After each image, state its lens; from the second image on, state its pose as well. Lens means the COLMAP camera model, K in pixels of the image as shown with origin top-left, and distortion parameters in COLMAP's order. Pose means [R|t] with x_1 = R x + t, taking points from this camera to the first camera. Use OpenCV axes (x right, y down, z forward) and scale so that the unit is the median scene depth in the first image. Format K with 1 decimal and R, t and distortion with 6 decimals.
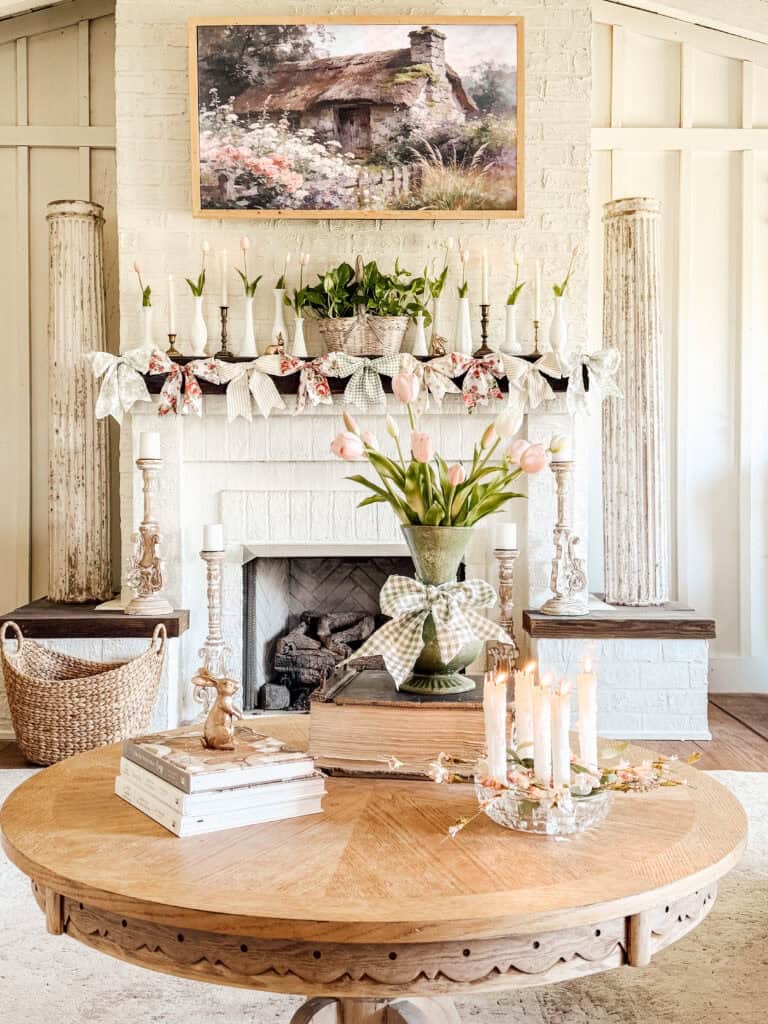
lens RADIAL K [[1136.3, 0, 384.0], [0, 1136.3, 512.0], [0, 0, 1]] dist [0.144255, -0.013634]
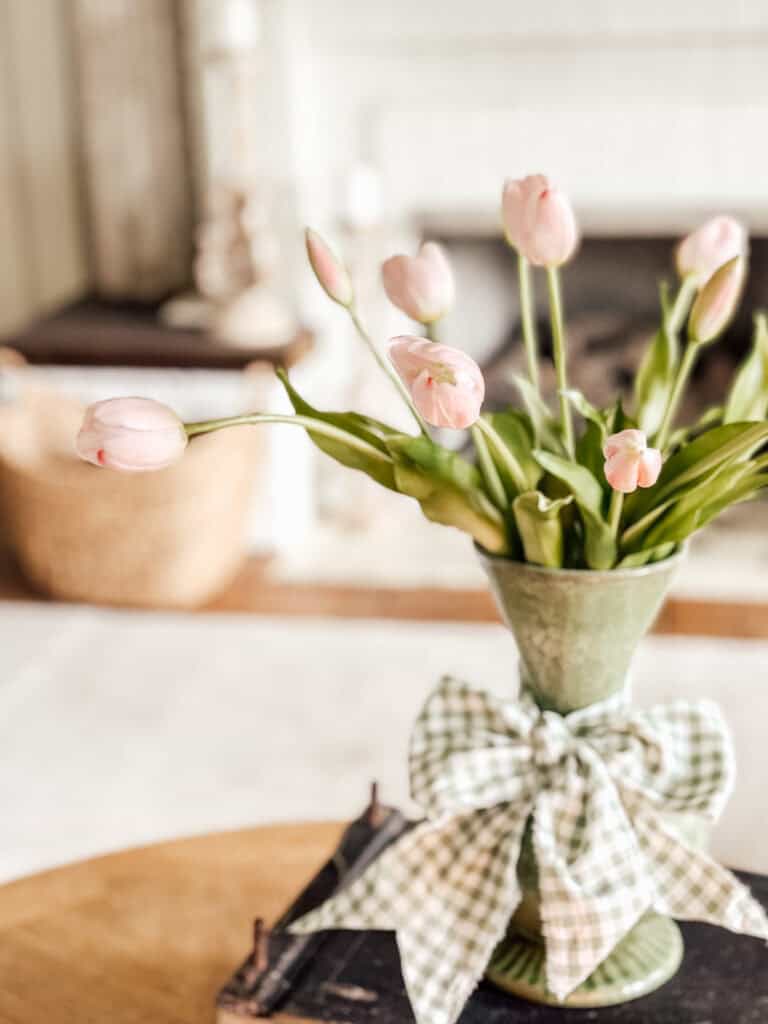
lens RADIAL K [[1693.3, 0, 384.0], [0, 1693.3, 512.0], [0, 0, 1]] dist [0.125823, -0.051419]
pose [[0.978931, 0.029059, -0.202112, 0.098240], [0.027767, 0.961682, 0.272756, -0.146372], [0.202293, -0.272622, 0.940614, 0.519407]]
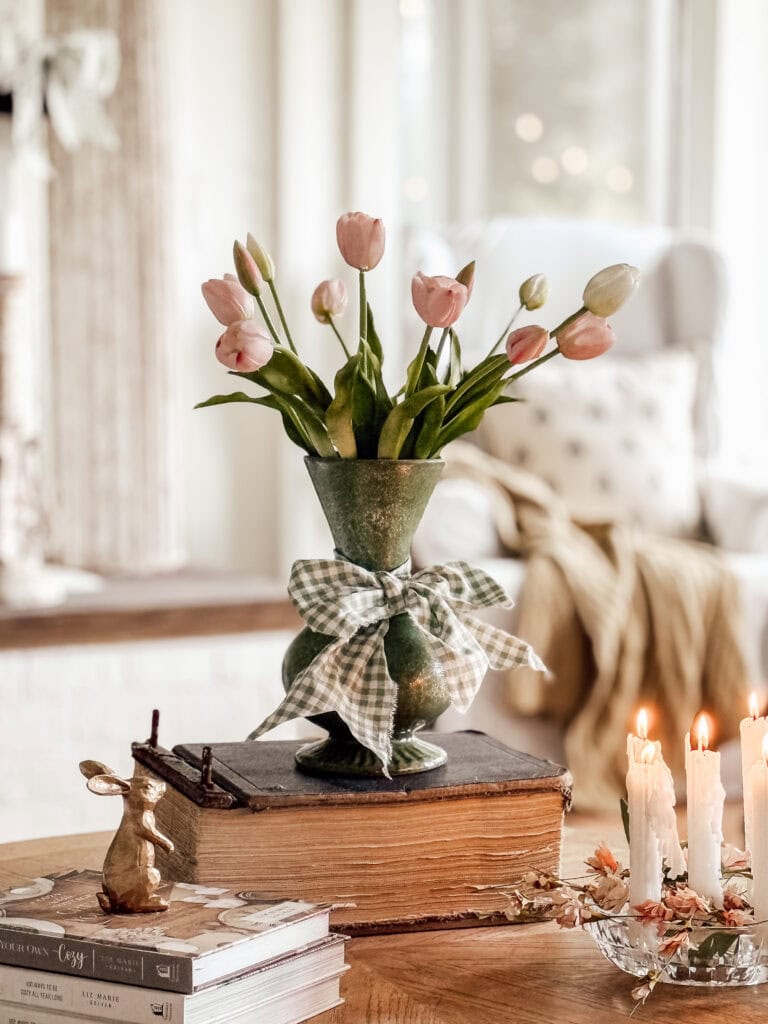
lens RADIAL K [[2747.2, 0, 384.0], [0, 2747.2, 512.0], [0, 0, 1]] dist [0.054031, -0.309649]
pose [[0.888655, -0.047686, 0.456091, -0.548876], [0.018911, 0.997543, 0.067450, -0.050472], [-0.458187, -0.051315, 0.887373, -0.131143]]
